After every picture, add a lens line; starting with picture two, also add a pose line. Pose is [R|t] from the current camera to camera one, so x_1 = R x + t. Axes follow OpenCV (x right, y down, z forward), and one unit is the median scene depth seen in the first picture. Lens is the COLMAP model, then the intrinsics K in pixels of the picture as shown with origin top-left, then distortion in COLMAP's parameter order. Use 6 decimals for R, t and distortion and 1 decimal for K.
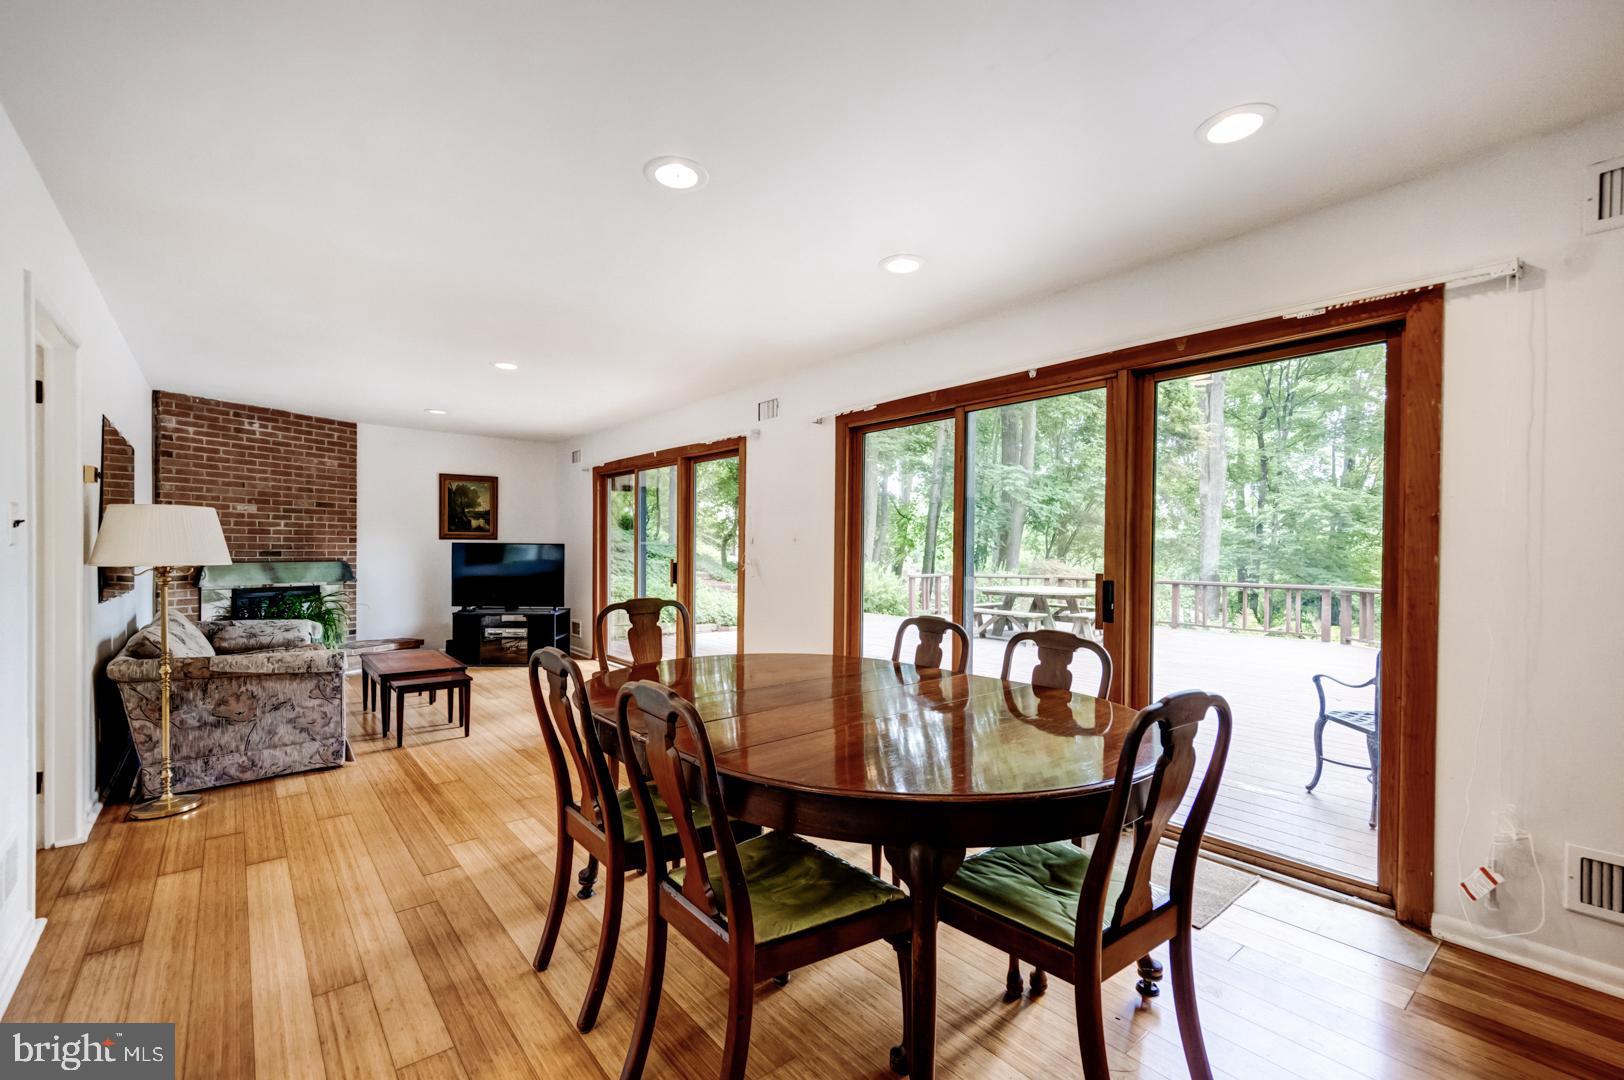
lens RADIAL K [[709.1, 0, 808.8], [0, 709.1, 554.8], [0, 0, 1]] dist [-0.000236, -0.000022]
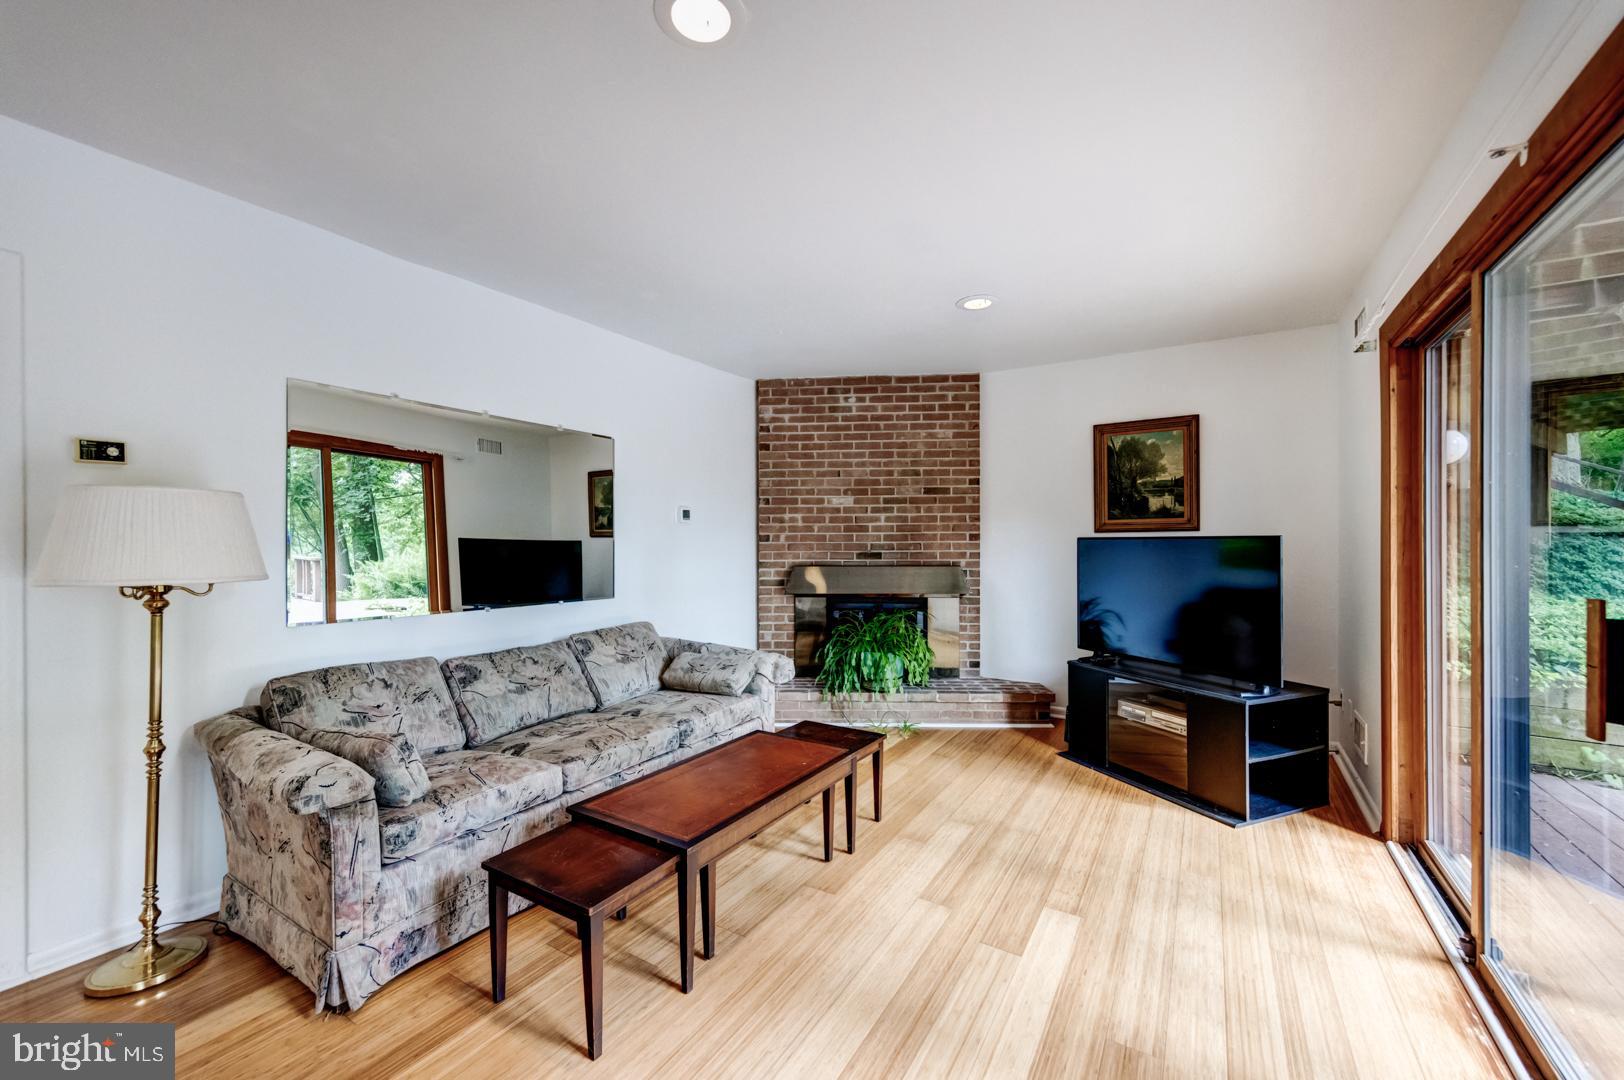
lens RADIAL K [[644.4, 0, 809.6], [0, 644.4, 545.4], [0, 0, 1]] dist [0.001784, 0.000030]
pose [[0.324422, -0.006353, -0.945891, -0.085528], [0.000173, 0.999978, -0.006657, -0.008352], [0.945912, 0.001996, 0.324416, 0.685737]]
